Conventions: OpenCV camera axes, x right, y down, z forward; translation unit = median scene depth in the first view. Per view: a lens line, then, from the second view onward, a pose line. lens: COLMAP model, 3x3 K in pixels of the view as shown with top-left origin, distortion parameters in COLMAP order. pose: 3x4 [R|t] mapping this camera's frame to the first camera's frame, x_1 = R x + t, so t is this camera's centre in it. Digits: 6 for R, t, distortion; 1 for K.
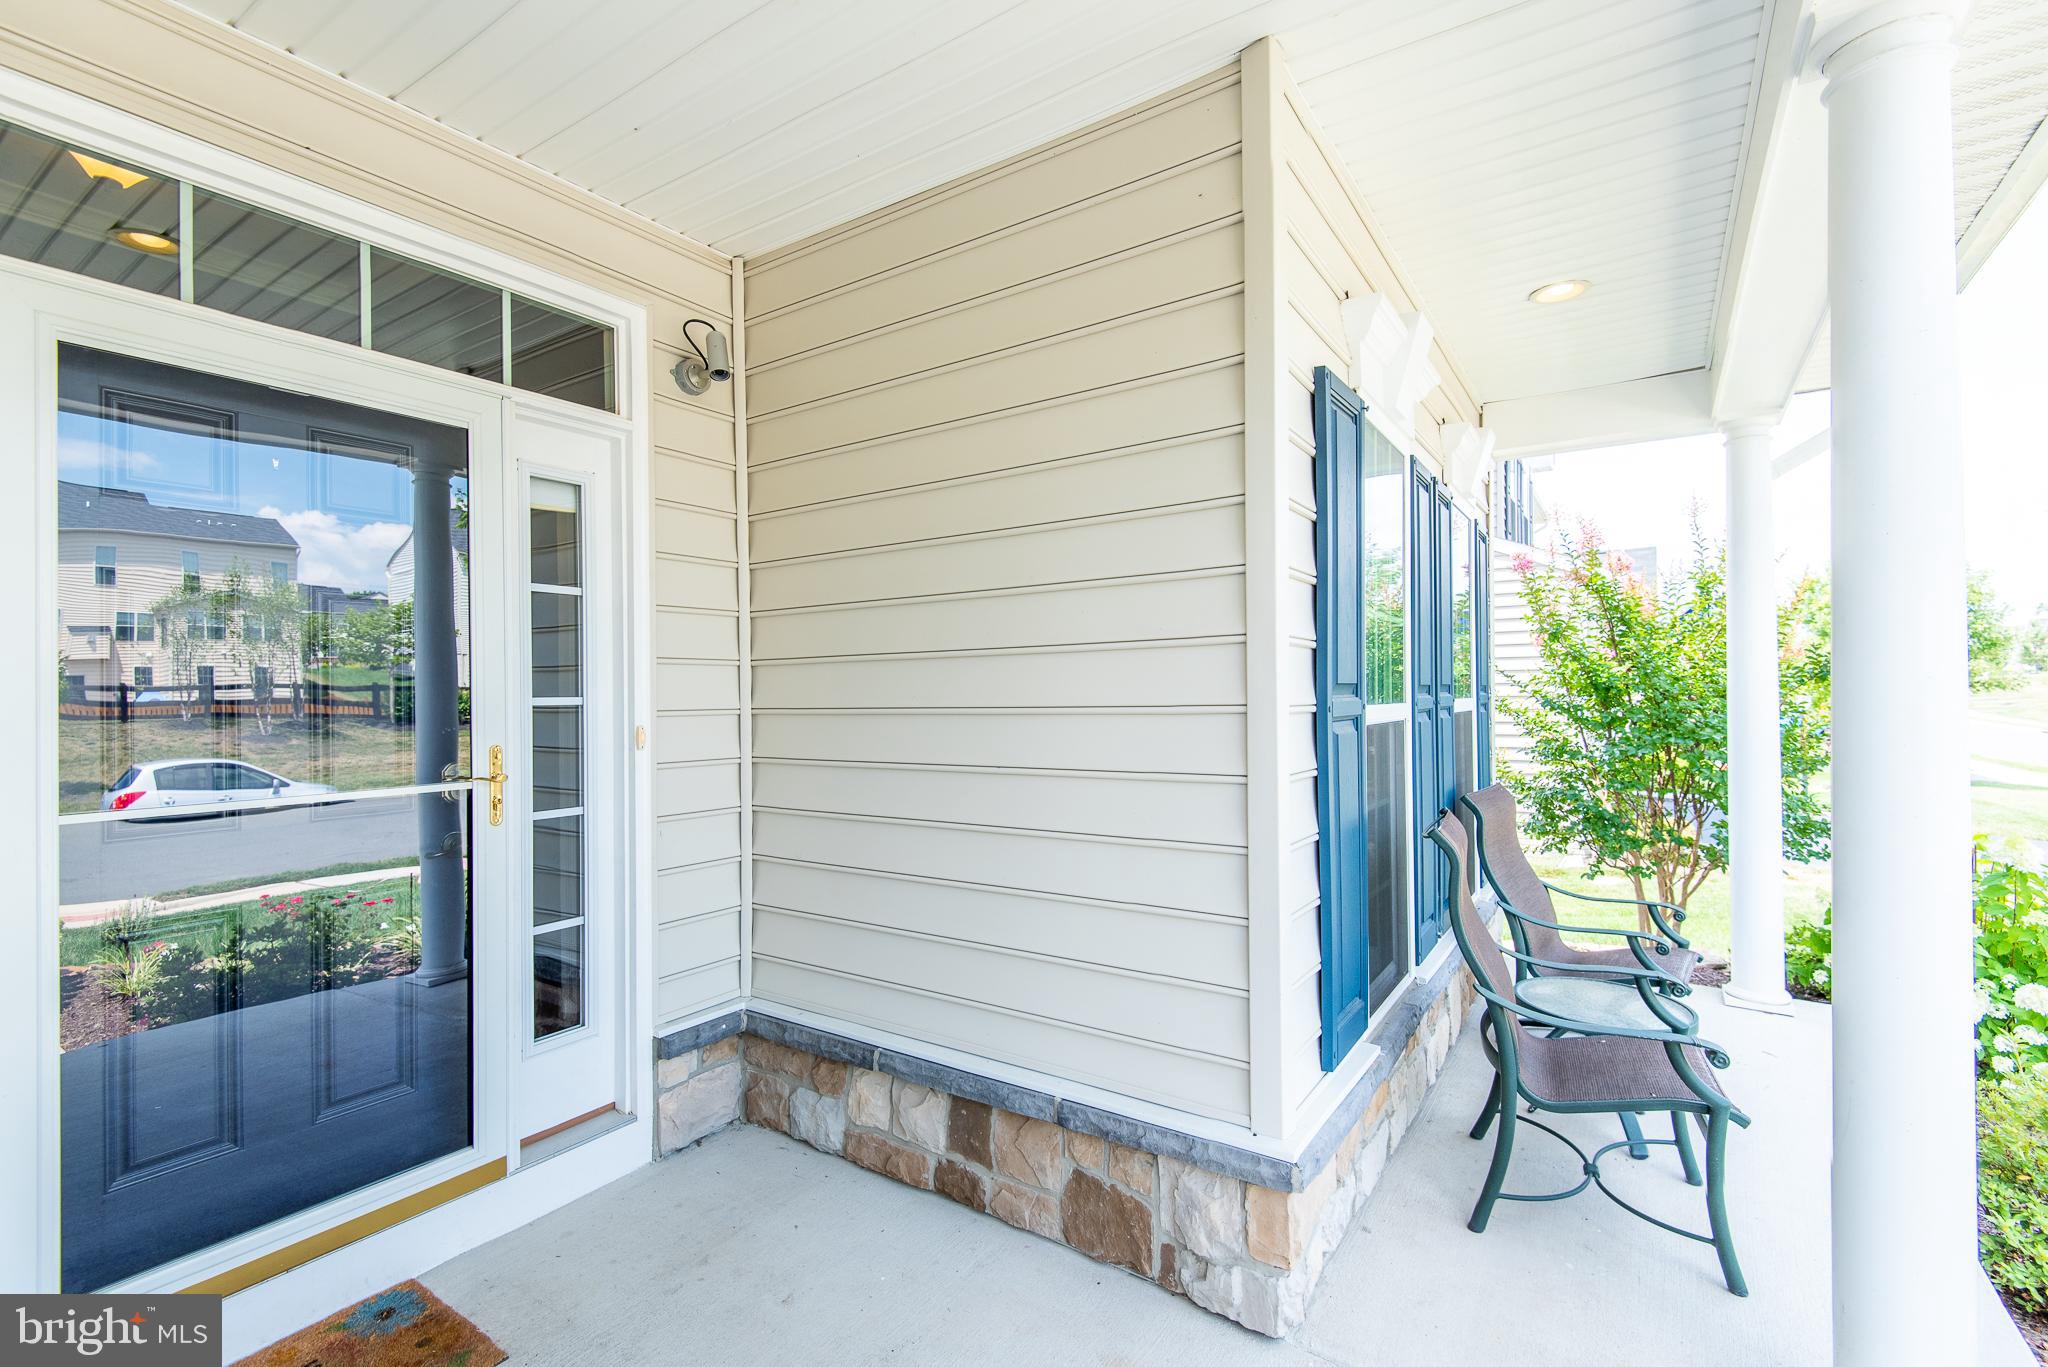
lens RADIAL K [[931.6, 0, 1023.1], [0, 931.6, 683.5], [0, 0, 1]] dist [0.019273, -0.012306]
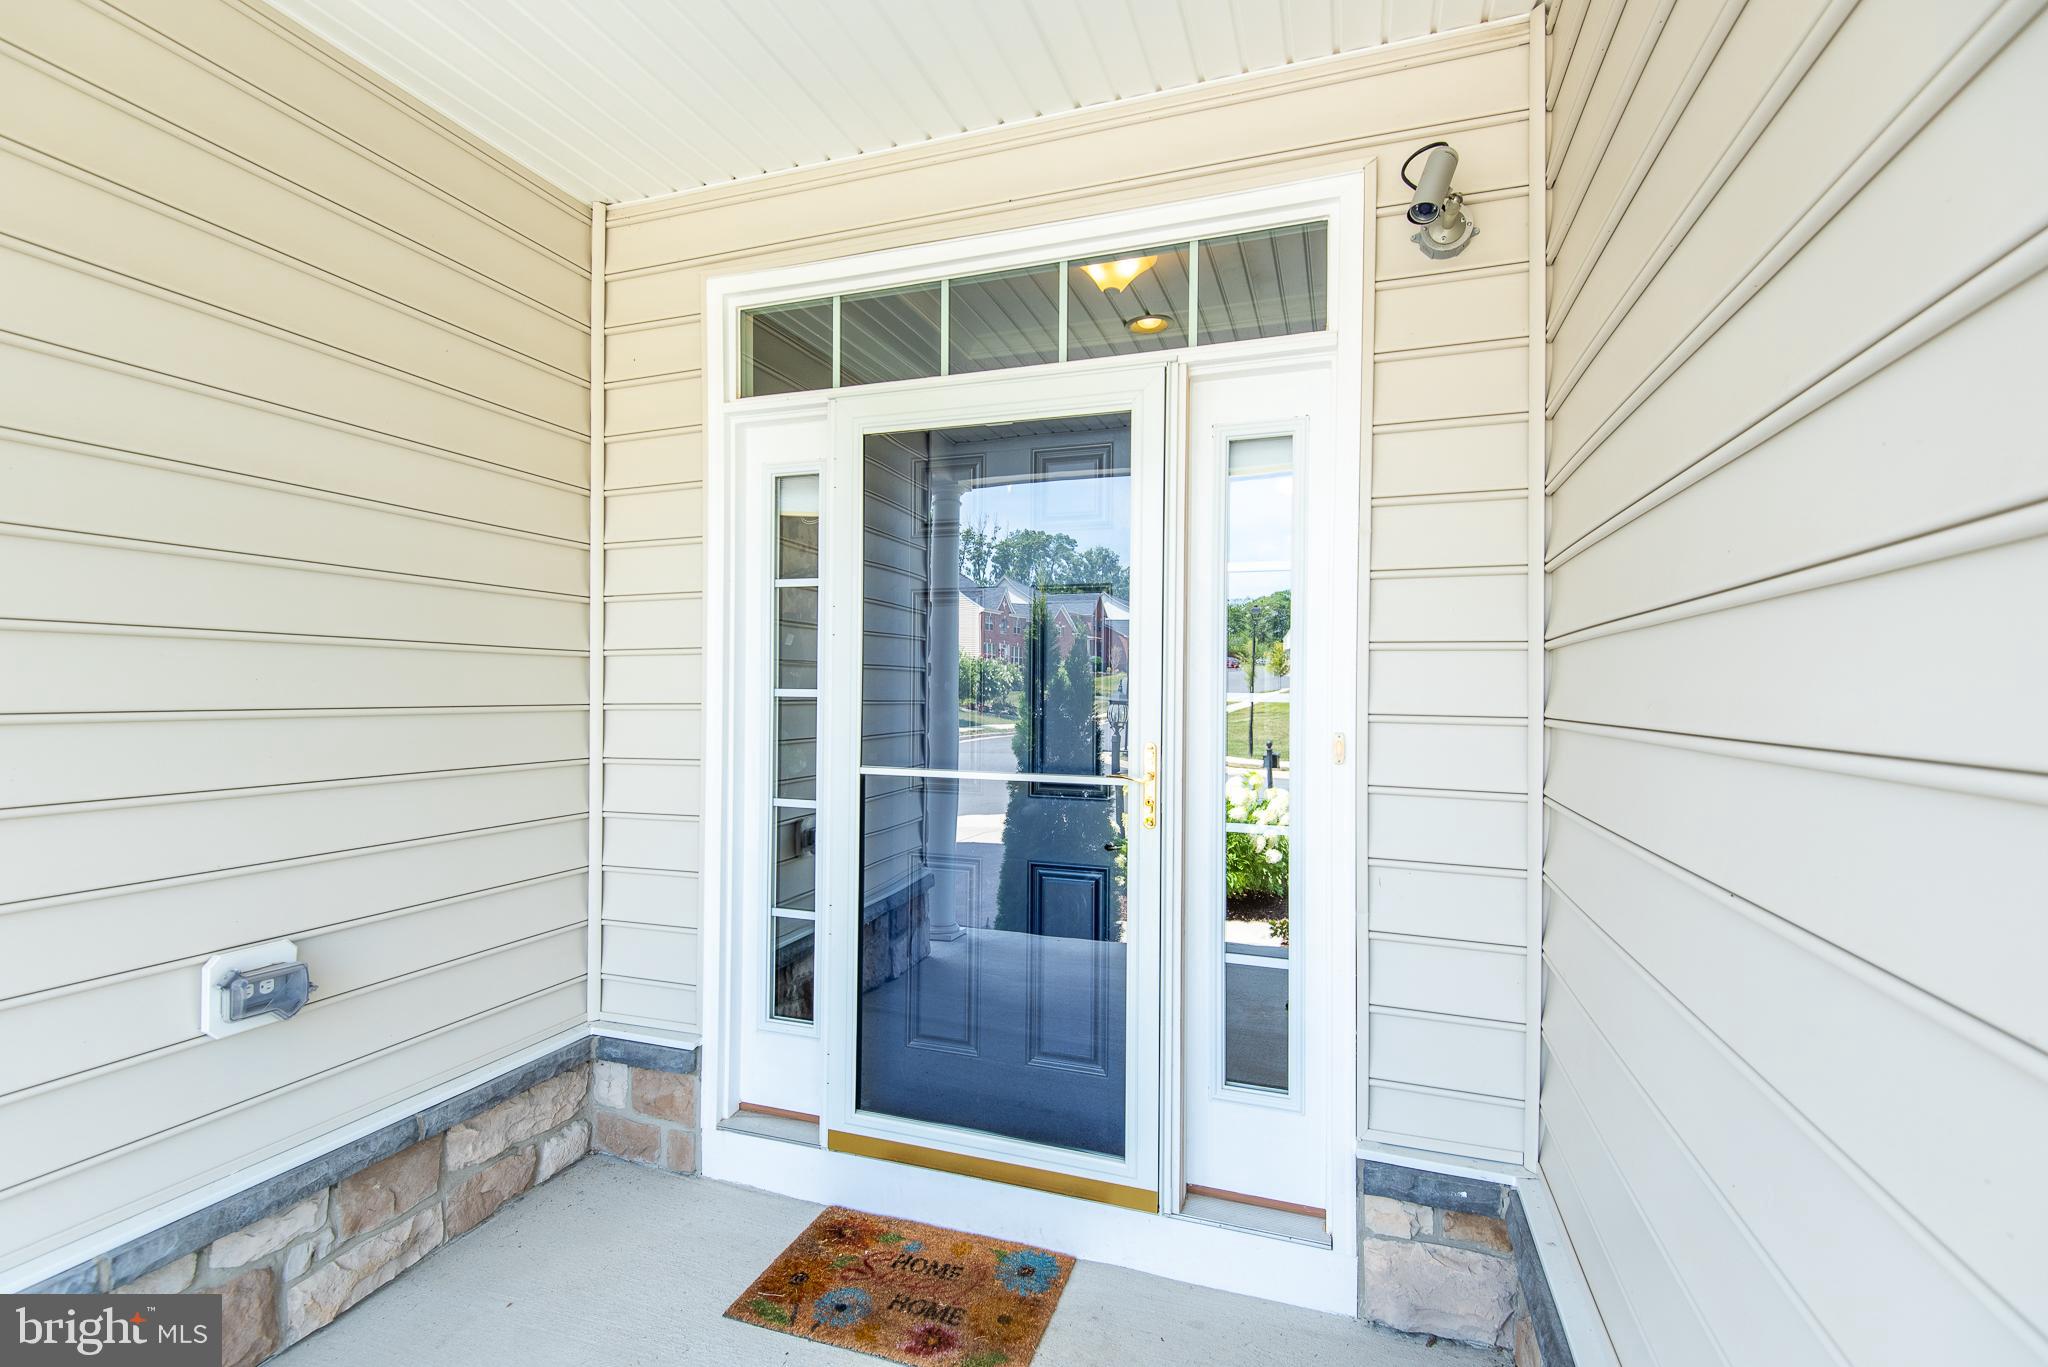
lens RADIAL K [[931.6, 0, 1022.1], [0, 931.6, 677.3], [0, 0, 1]] dist [0.019273, -0.012306]
pose [[0.254272, 0.008814, -0.967093, 0.259696], [-0.008235, 0.999942, 0.006948, -0.001803], [0.967098, 0.006197, 0.254330, 0.568556]]
